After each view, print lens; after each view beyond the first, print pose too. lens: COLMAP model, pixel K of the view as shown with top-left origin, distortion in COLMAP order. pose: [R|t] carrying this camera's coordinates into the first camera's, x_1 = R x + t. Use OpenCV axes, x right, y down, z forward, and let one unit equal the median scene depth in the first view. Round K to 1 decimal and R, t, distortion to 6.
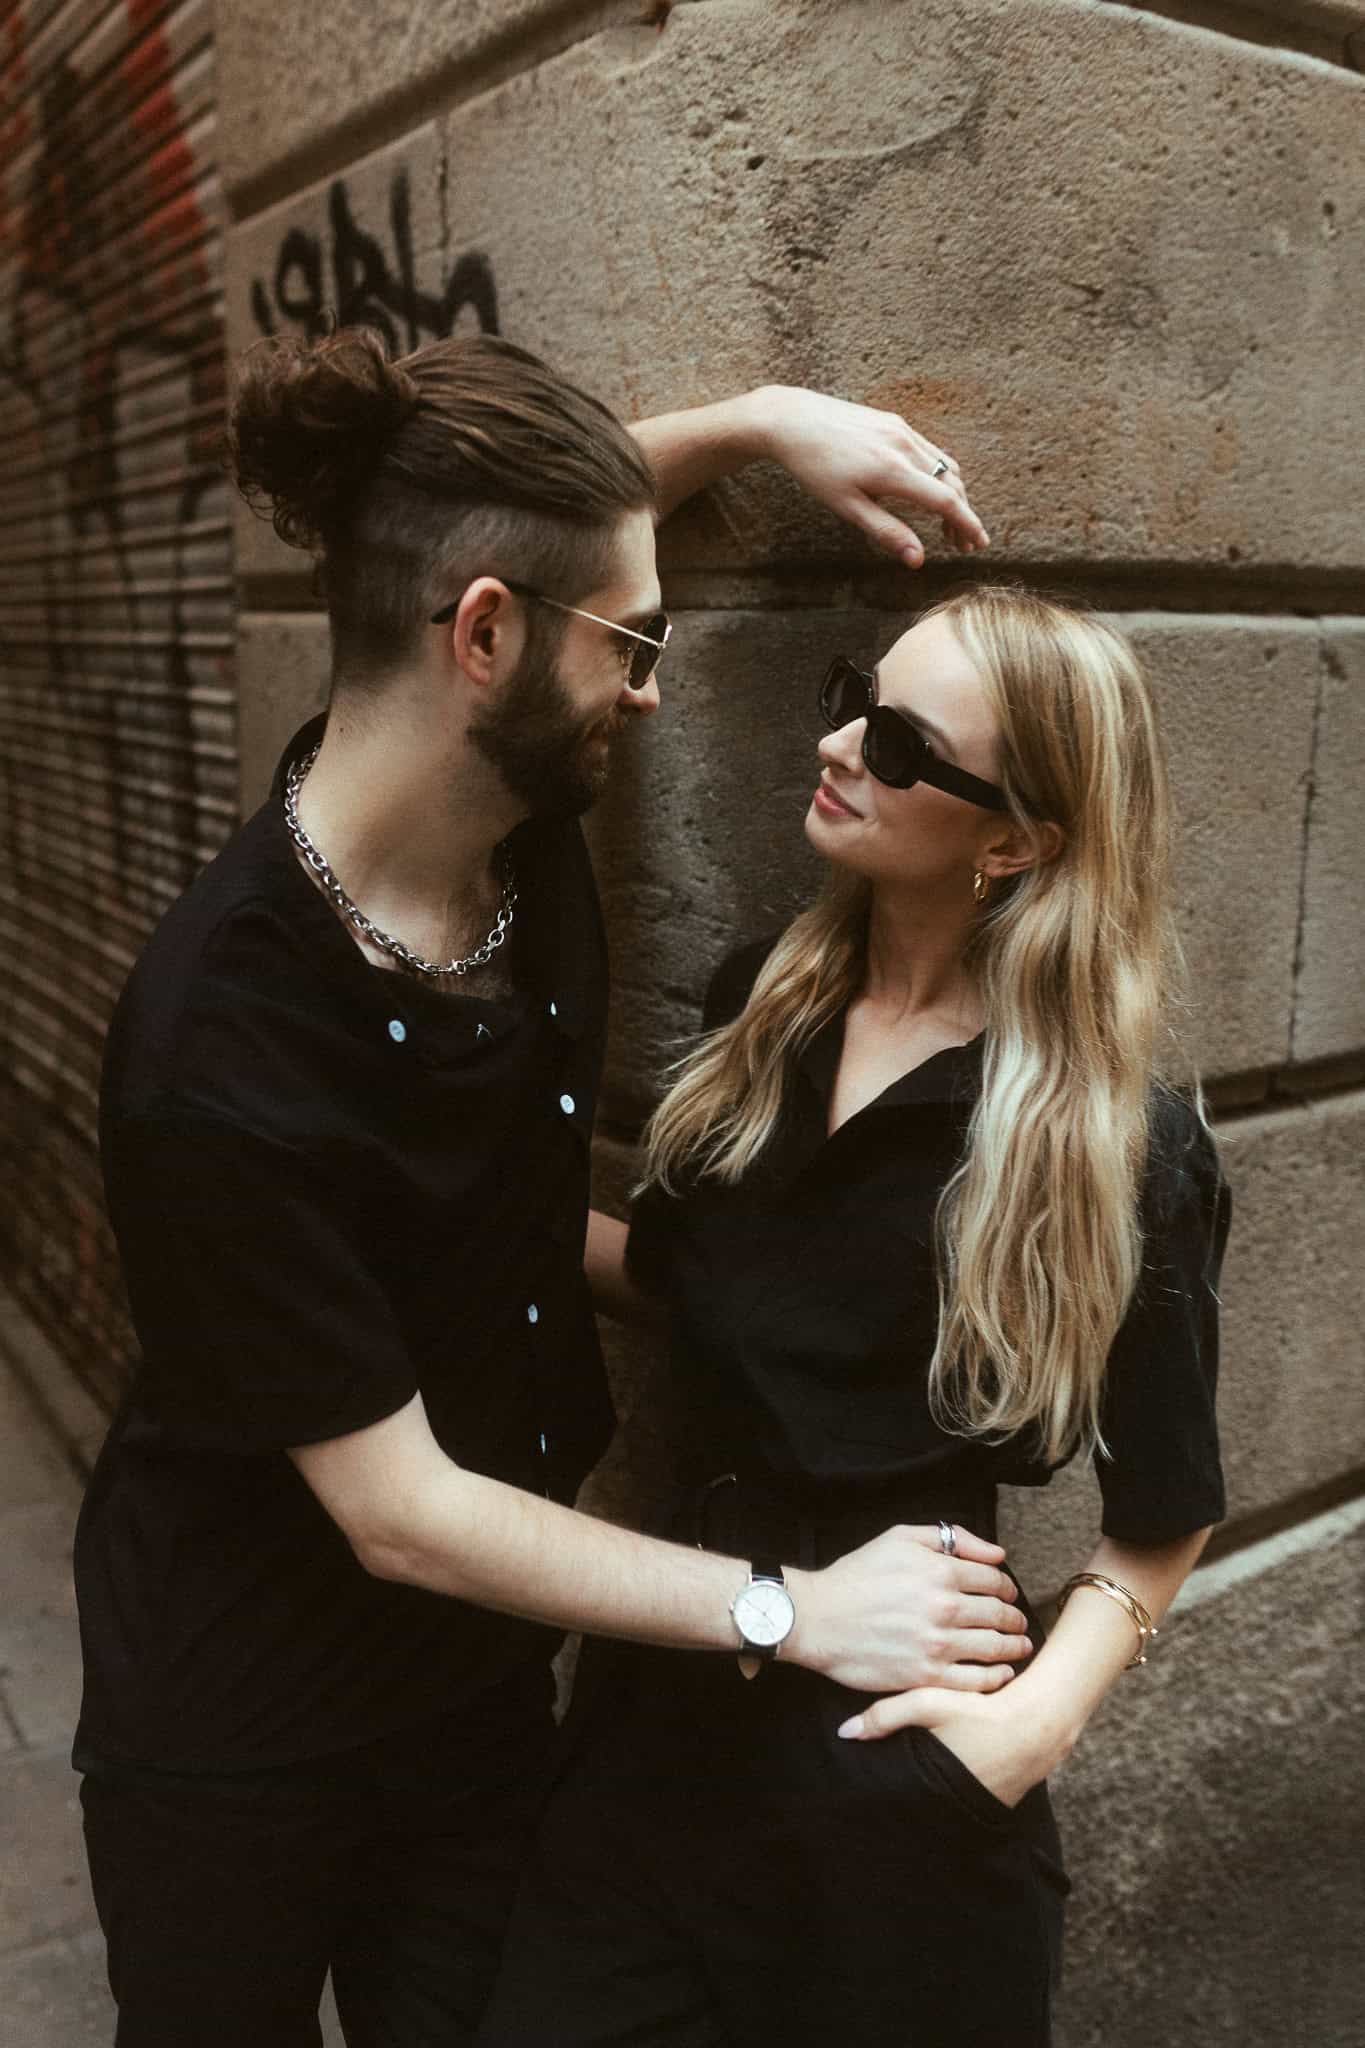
lens RADIAL K [[1934.6, 0, 693.6], [0, 1934.6, 1044.4], [0, 0, 1]] dist [0.005042, -0.004406]
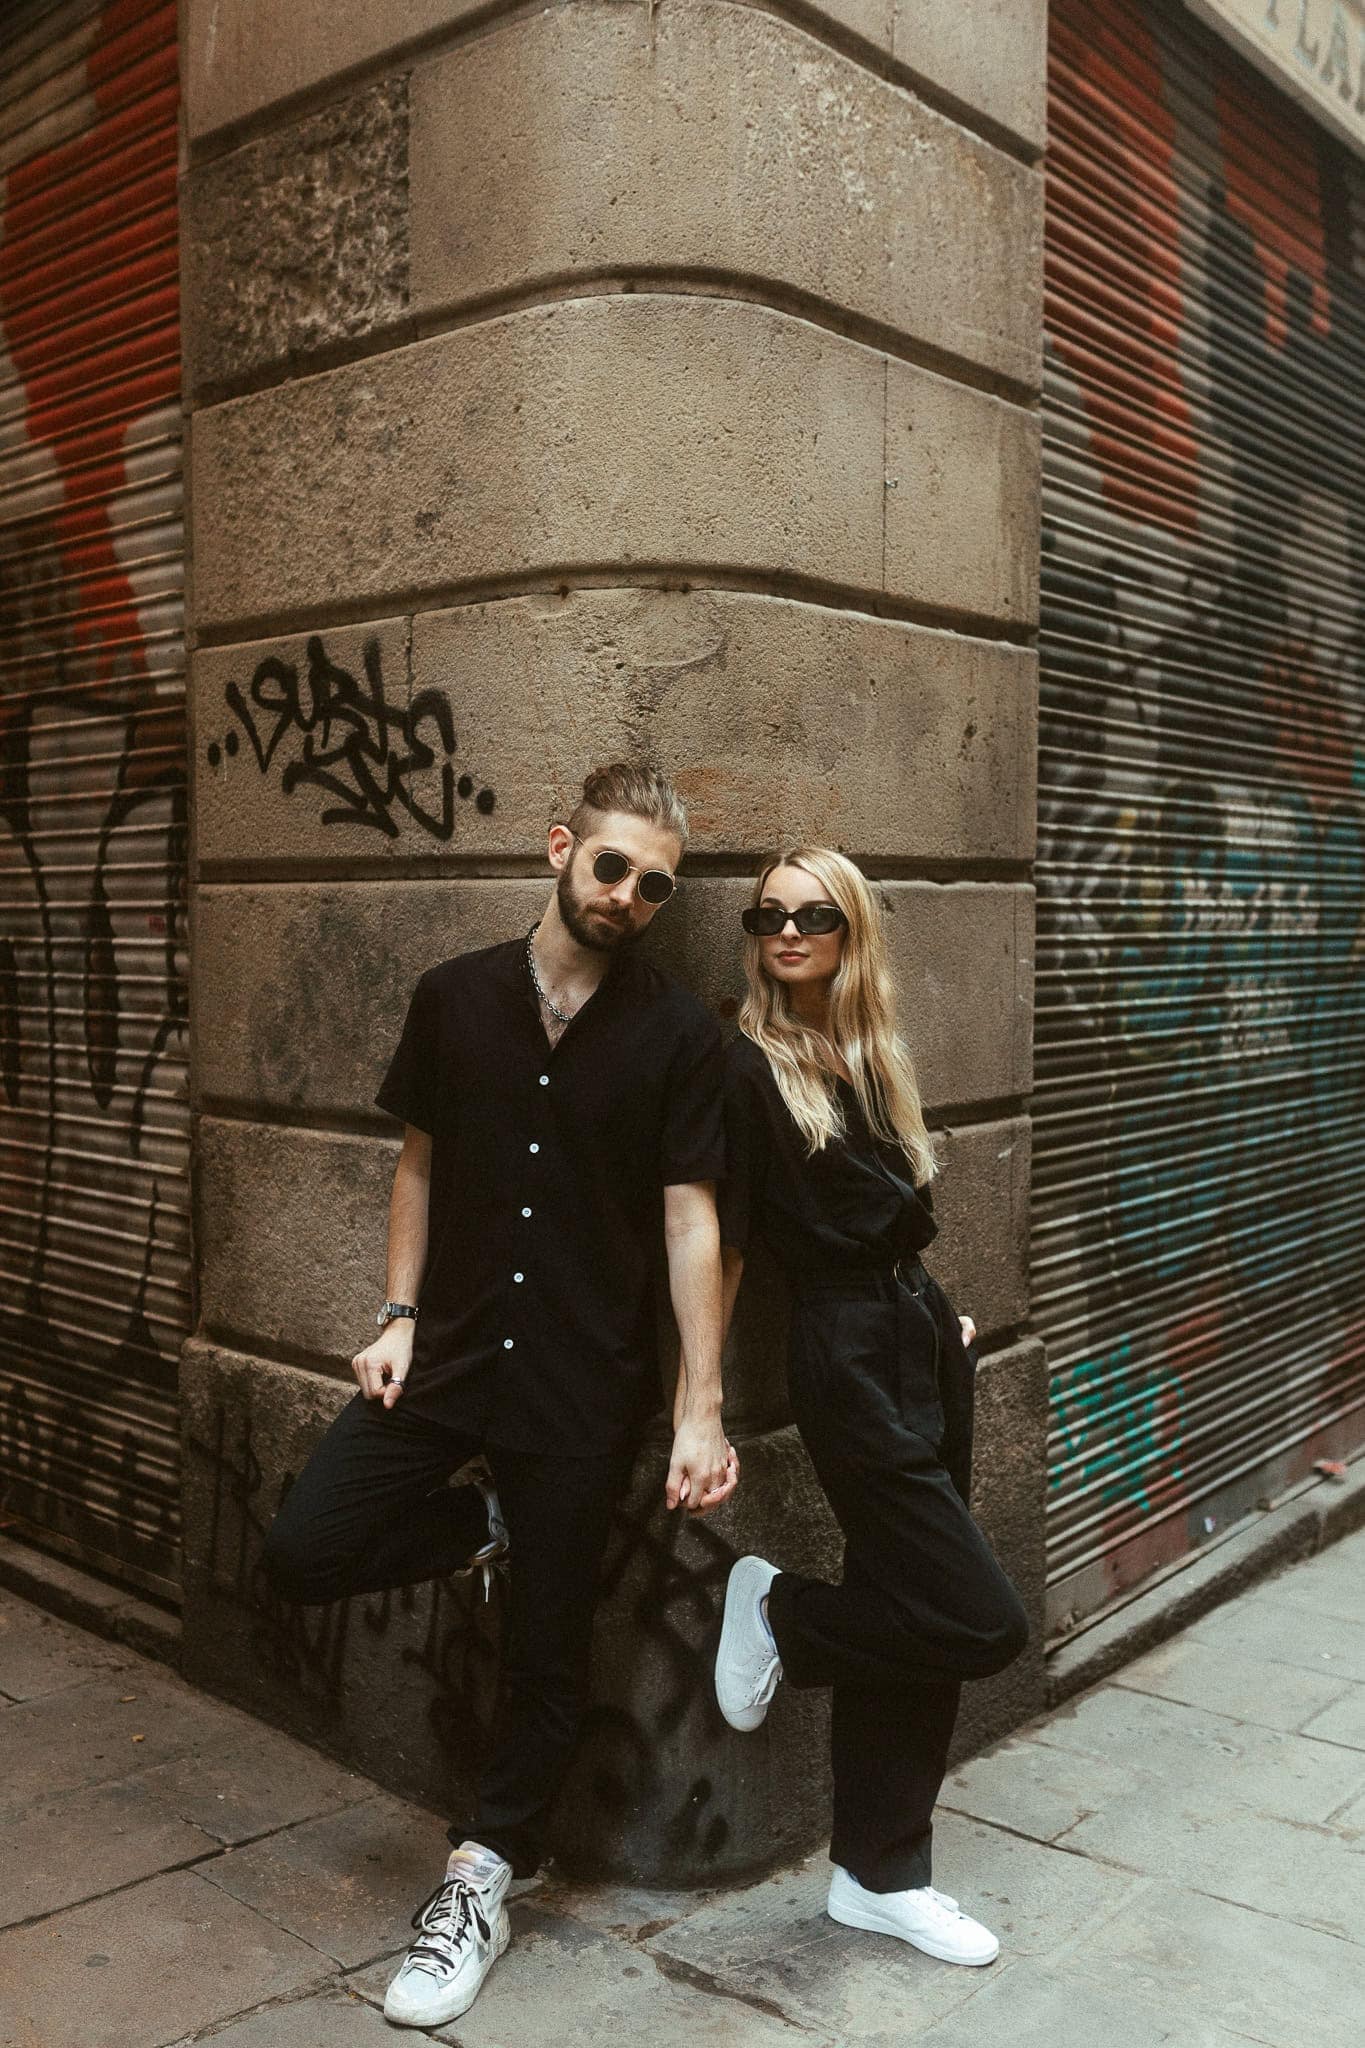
lens RADIAL K [[1934.6, 0, 693.6], [0, 1934.6, 1044.4], [0, 0, 1]] dist [0.005042, -0.004406]
pose [[0.964121, -0.027857, 0.263996, -0.401734], [0.064543, 0.989236, -0.131326, 0.198461], [-0.257496, 0.143653, 0.955541, -0.839973]]
